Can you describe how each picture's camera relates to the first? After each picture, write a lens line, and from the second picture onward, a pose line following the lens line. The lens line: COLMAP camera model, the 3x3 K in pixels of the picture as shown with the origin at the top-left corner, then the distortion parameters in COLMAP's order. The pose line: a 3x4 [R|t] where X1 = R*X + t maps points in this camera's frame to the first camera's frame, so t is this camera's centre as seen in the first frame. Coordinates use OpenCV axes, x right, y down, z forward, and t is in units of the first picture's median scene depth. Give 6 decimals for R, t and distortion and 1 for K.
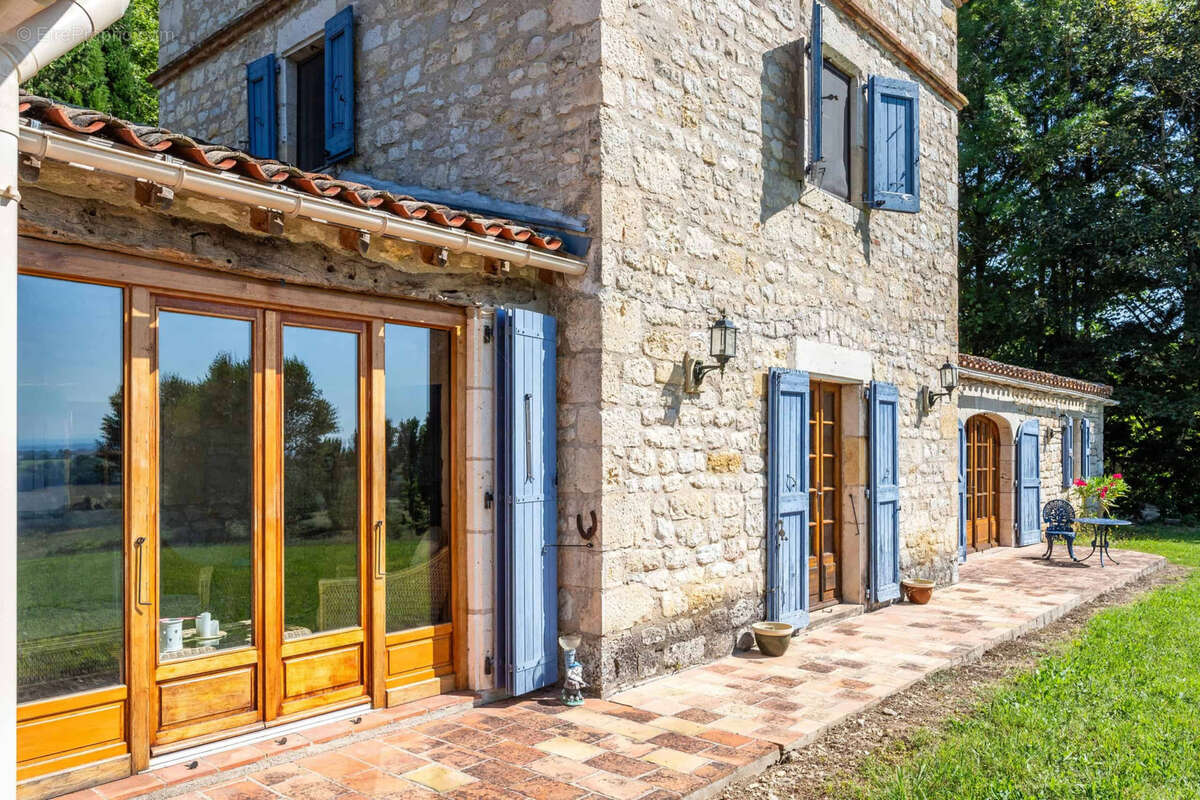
lens RADIAL K [[963.9, 0, 629.0], [0, 963.9, 449.3], [0, 0, 1]] dist [0.007046, 0.003713]
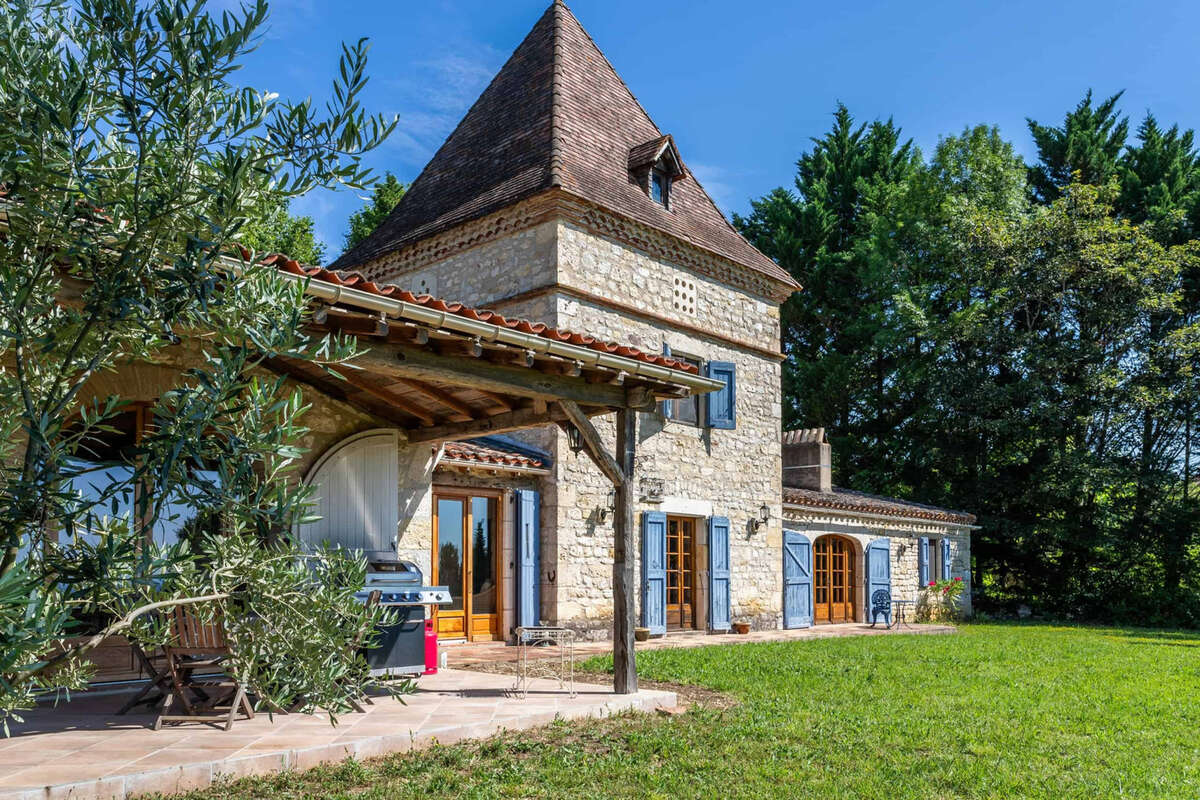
lens RADIAL K [[1047.7, 0, 681.4], [0, 1047.7, 540.7], [0, 0, 1]] dist [0.006757, -0.004251]
pose [[0.999964, -0.001638, 0.008330, 0.232156], [0.001947, 0.999308, -0.037145, 0.076282], [-0.008263, 0.037160, 0.999275, -1.470172]]
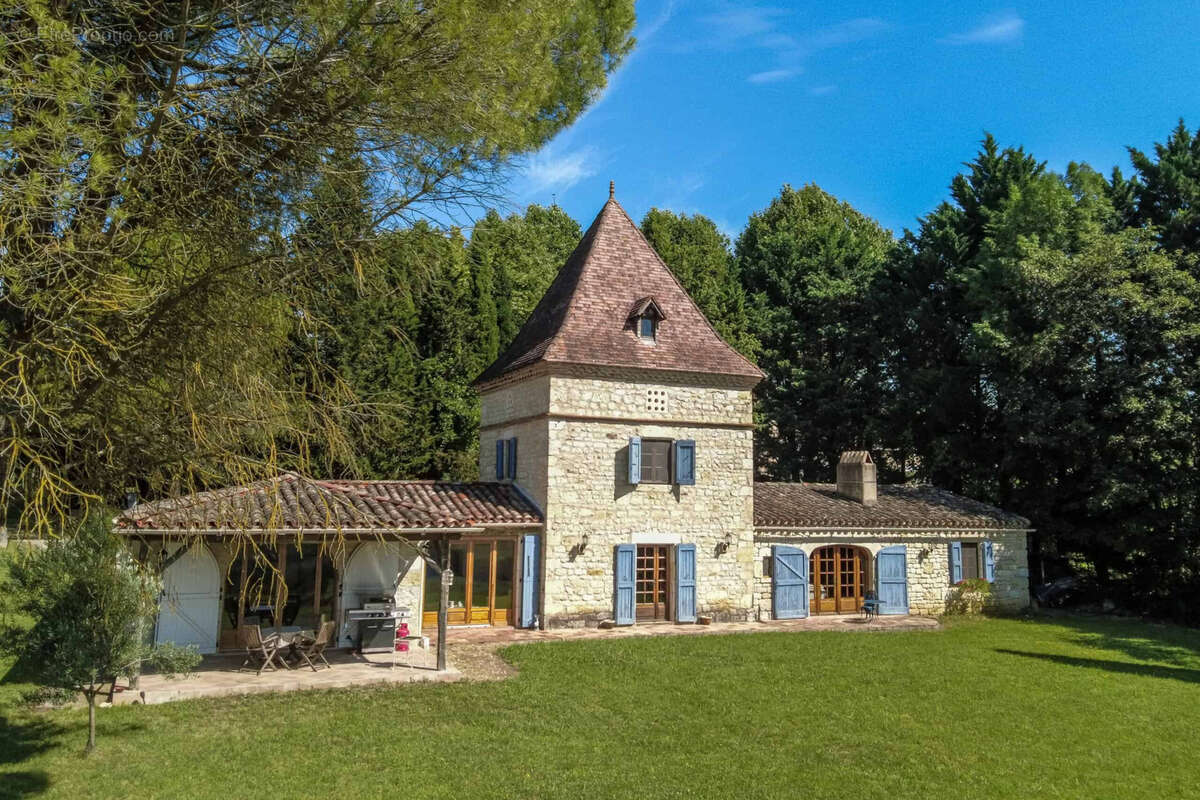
lens RADIAL K [[1059.3, 0, 591.7], [0, 1059.3, 334.3], [0, 0, 1]] dist [0.010140, 0.005500]
pose [[0.907134, -0.050032, -0.417857, 1.844310], [-0.017033, 0.987729, -0.155244, -0.257630], [0.420497, 0.147944, 0.895151, -2.770825]]
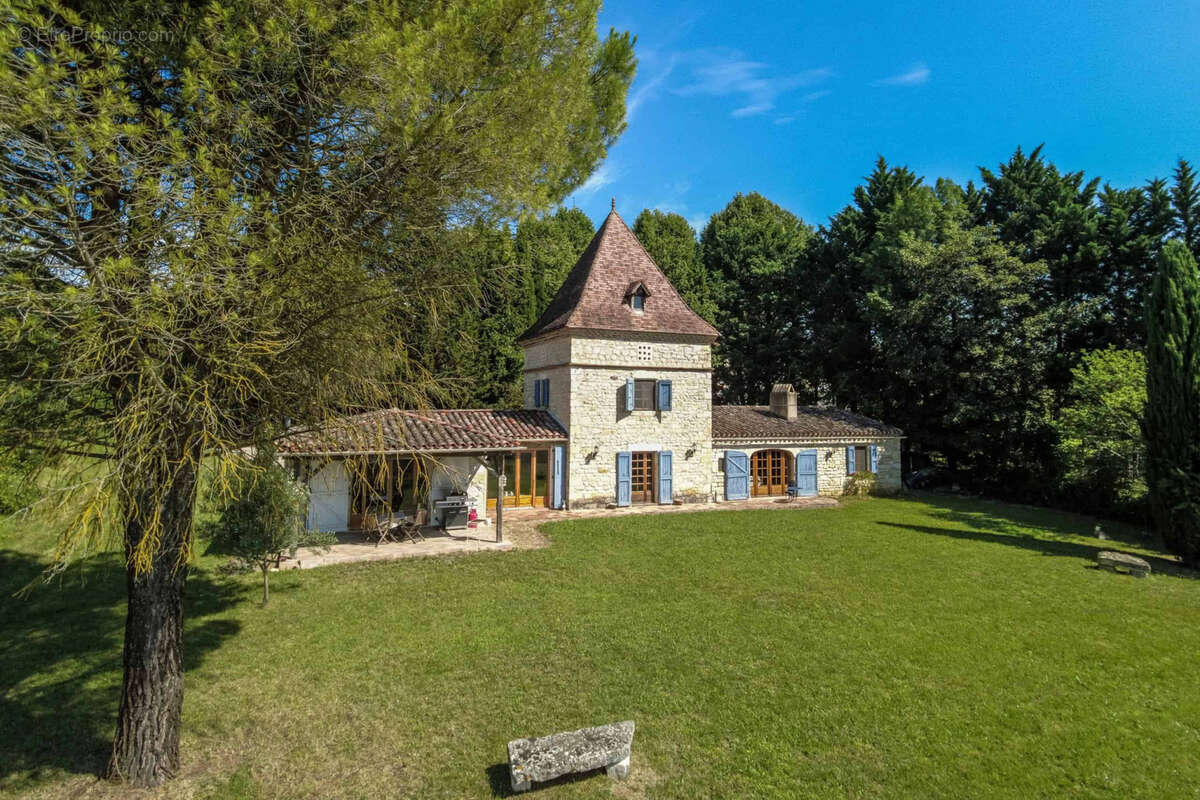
lens RADIAL K [[735.4, 0, 593.2], [0, 735.4, 350.6], [0, 0, 1]] dist [0.014965, 0.000864]
pose [[0.902215, -0.025341, -0.430541, 1.858531], [-0.009606, 0.996844, -0.078803, -0.336361], [0.431179, 0.075233, 0.899124, -2.785989]]
